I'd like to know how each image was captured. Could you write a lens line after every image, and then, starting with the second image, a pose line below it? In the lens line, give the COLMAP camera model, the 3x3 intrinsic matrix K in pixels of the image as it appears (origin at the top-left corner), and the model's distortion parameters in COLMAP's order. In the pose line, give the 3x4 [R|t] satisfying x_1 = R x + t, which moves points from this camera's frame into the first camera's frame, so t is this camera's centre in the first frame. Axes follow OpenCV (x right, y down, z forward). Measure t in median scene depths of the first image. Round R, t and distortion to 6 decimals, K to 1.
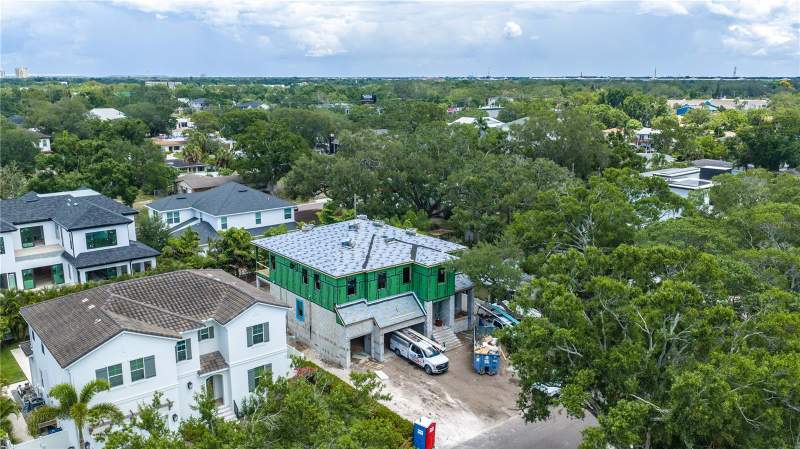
lens RADIAL K [[657.0, 0, 400.0], [0, 657.0, 224.5], [0, 0, 1]] dist [0.006582, -0.002426]
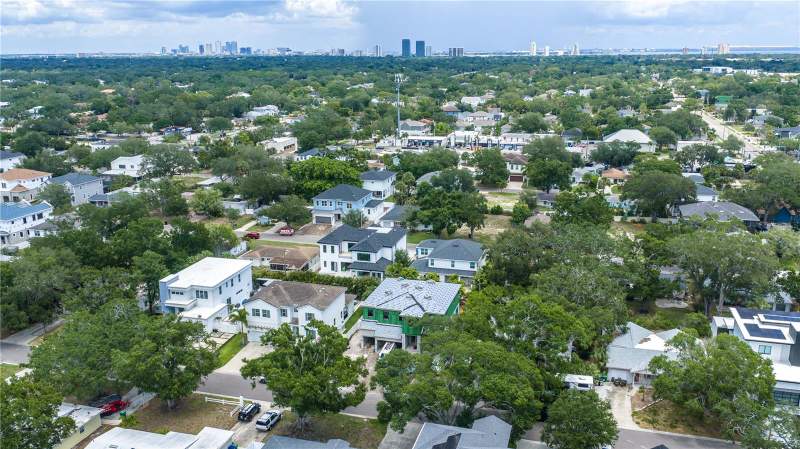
lens RADIAL K [[657.0, 0, 400.0], [0, 657.0, 224.5], [0, 0, 1]] dist [0.006582, -0.002426]
pose [[0.570451, 0.203238, -0.795789, 1.571499], [-0.170832, 0.977071, 0.127077, -0.457501], [0.803370, 0.063455, 0.592090, -0.182368]]
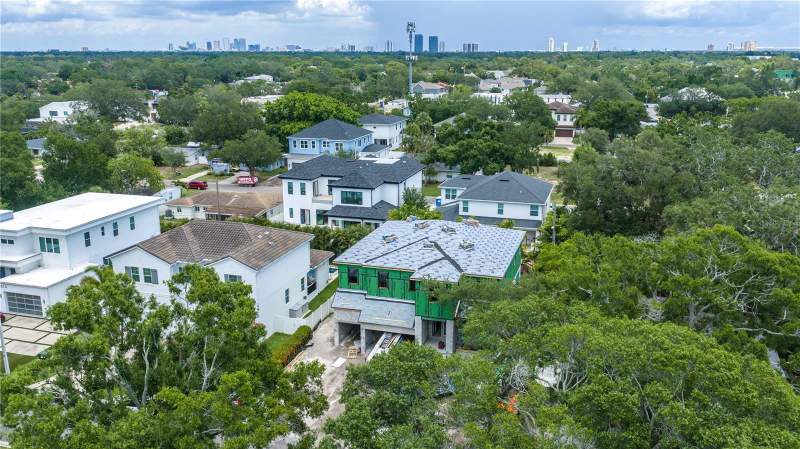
lens RADIAL K [[675.2, 0, 400.0], [0, 675.2, 224.5], [0, 0, 1]] dist [-0.003217, -0.000438]
pose [[0.555884, 0.204789, -0.805639, 0.816426], [-0.178653, 0.975963, 0.124815, -0.133164], [0.811835, 0.074547, 0.579109, 0.420190]]
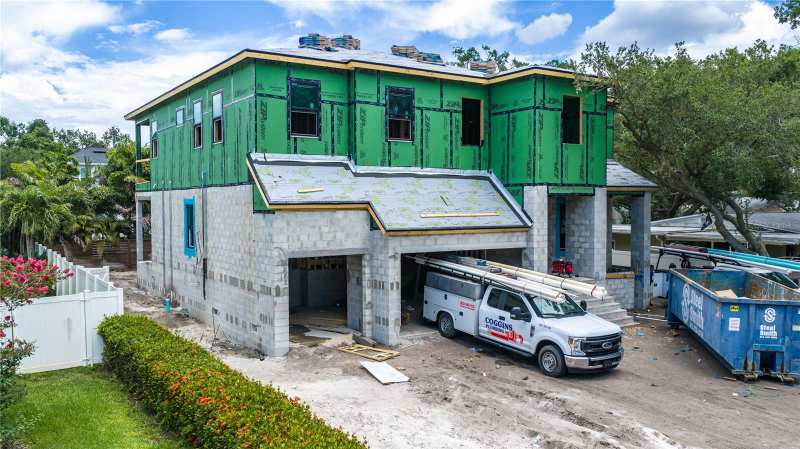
lens RADIAL K [[657.0, 0, 400.0], [0, 657.0, 224.5], [0, 0, 1]] dist [0.006582, -0.002426]
pose [[0.995266, -0.001074, -0.097183, 0.006009], [-0.017824, 0.980962, -0.193380, 0.212493], [0.095540, 0.194197, 0.976299, 0.683592]]
